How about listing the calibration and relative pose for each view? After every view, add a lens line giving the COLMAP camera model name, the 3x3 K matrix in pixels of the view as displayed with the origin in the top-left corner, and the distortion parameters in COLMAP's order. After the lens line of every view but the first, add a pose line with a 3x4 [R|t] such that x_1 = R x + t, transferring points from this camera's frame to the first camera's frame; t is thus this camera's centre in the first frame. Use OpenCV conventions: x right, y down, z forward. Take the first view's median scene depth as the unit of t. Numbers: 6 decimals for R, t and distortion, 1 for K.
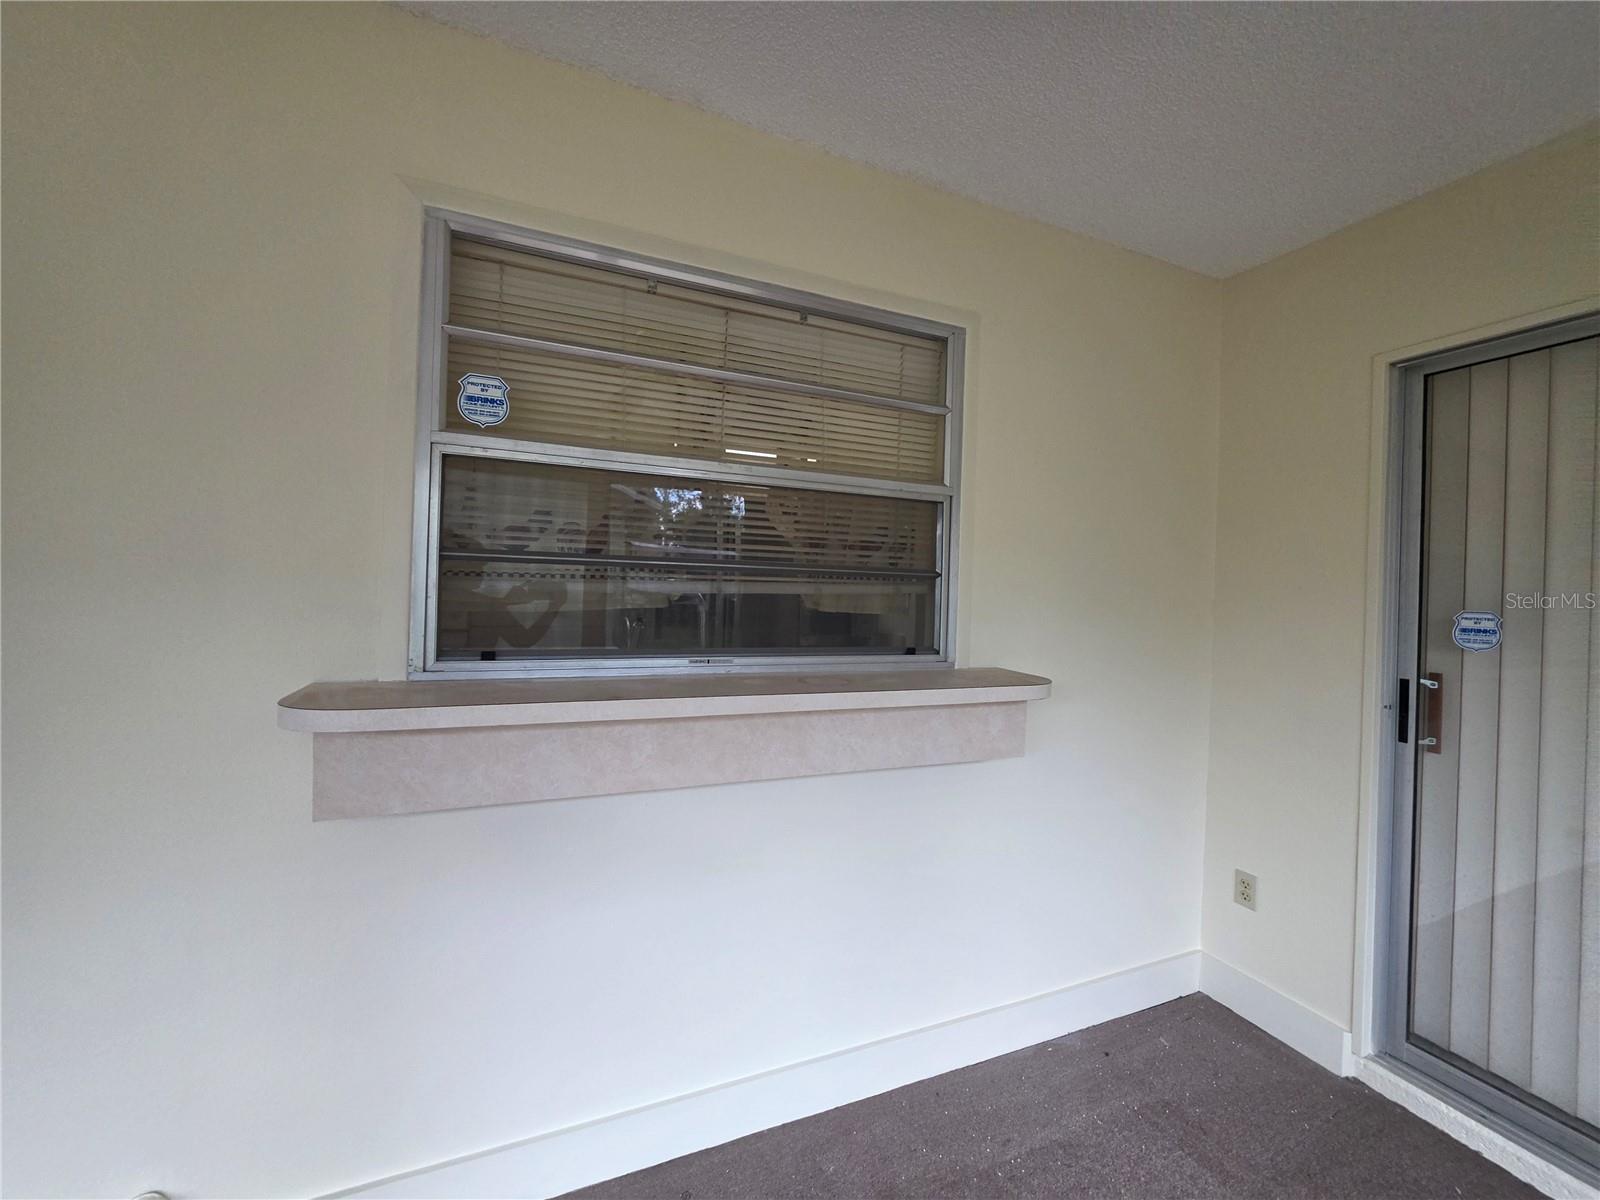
lens RADIAL K [[649.7, 0, 799.7], [0, 649.7, 594.2], [0, 0, 1]] dist [-0.000346, 0.000005]
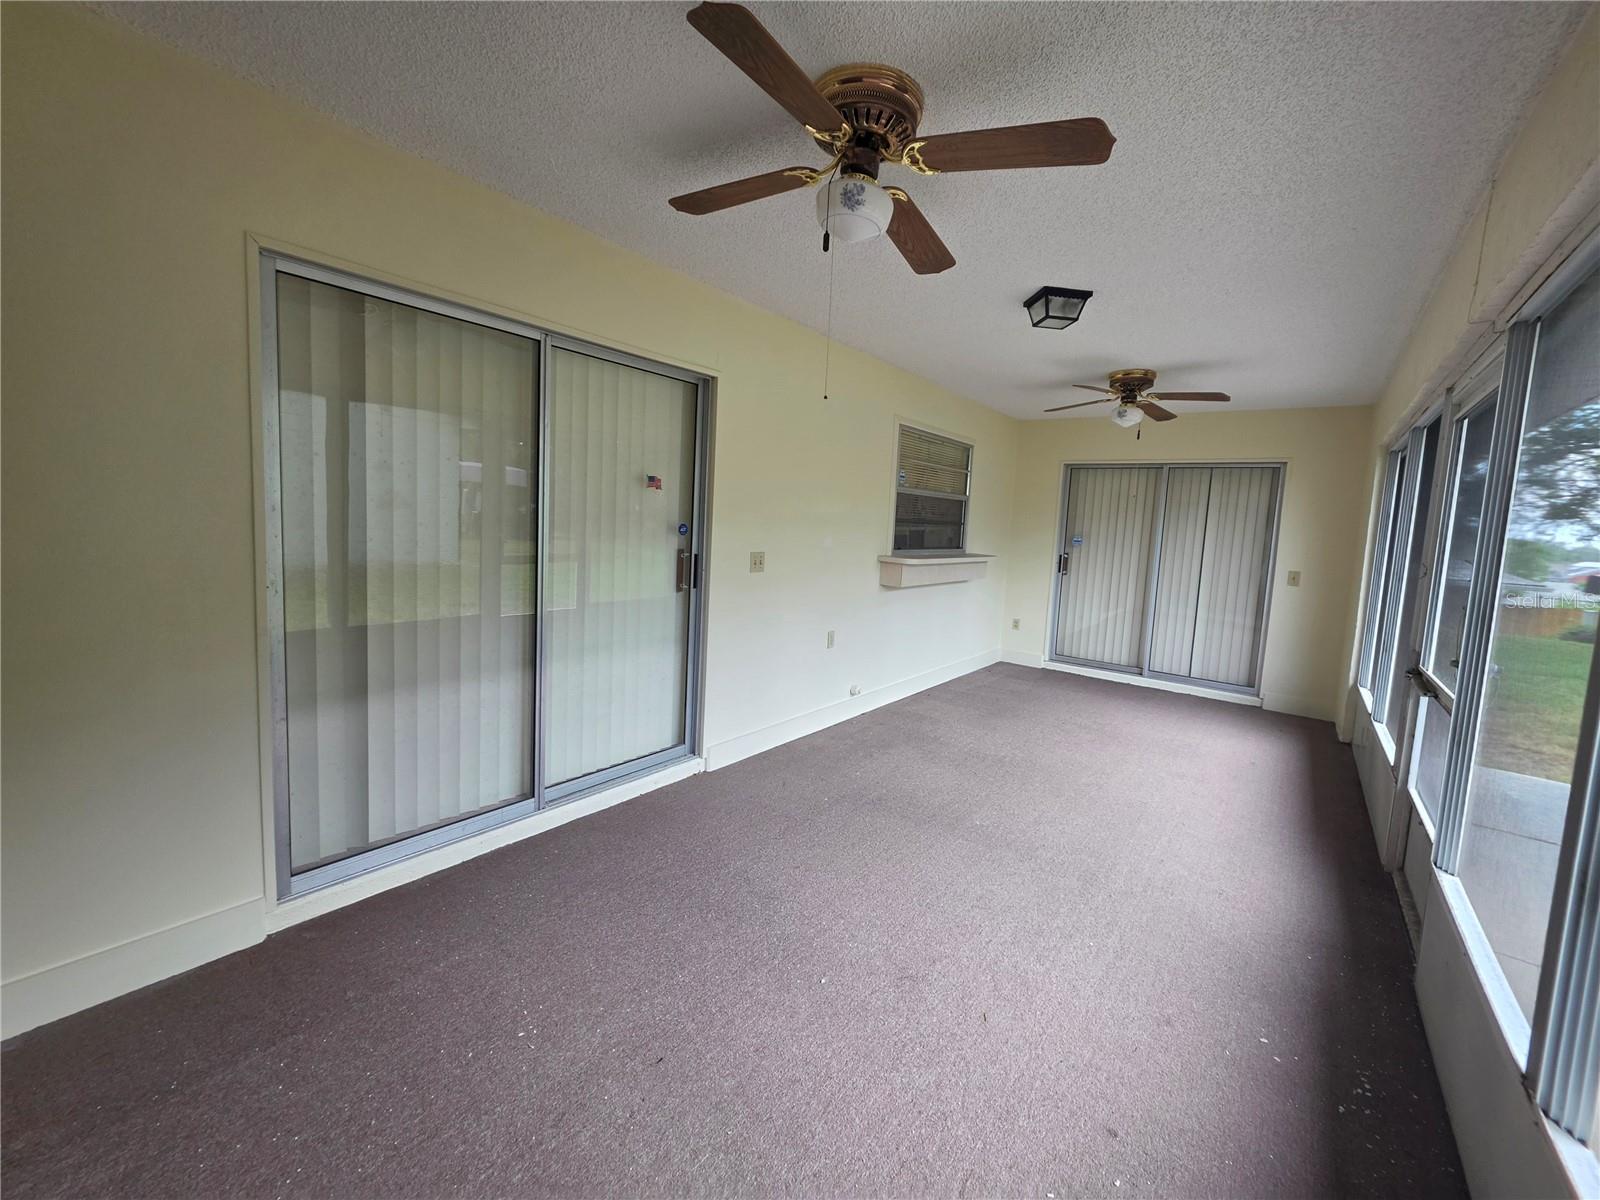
lens RADIAL K [[649.7, 0, 802.2], [0, 649.7, 590.2], [0, 0, 1]] dist [-0.000346, 0.000005]
pose [[0.874801, -0.038914, 0.482917, -2.020648], [-0.021886, 0.992577, 0.119630, -0.072191], [-0.483988, -0.115222, 0.867456, -1.410751]]
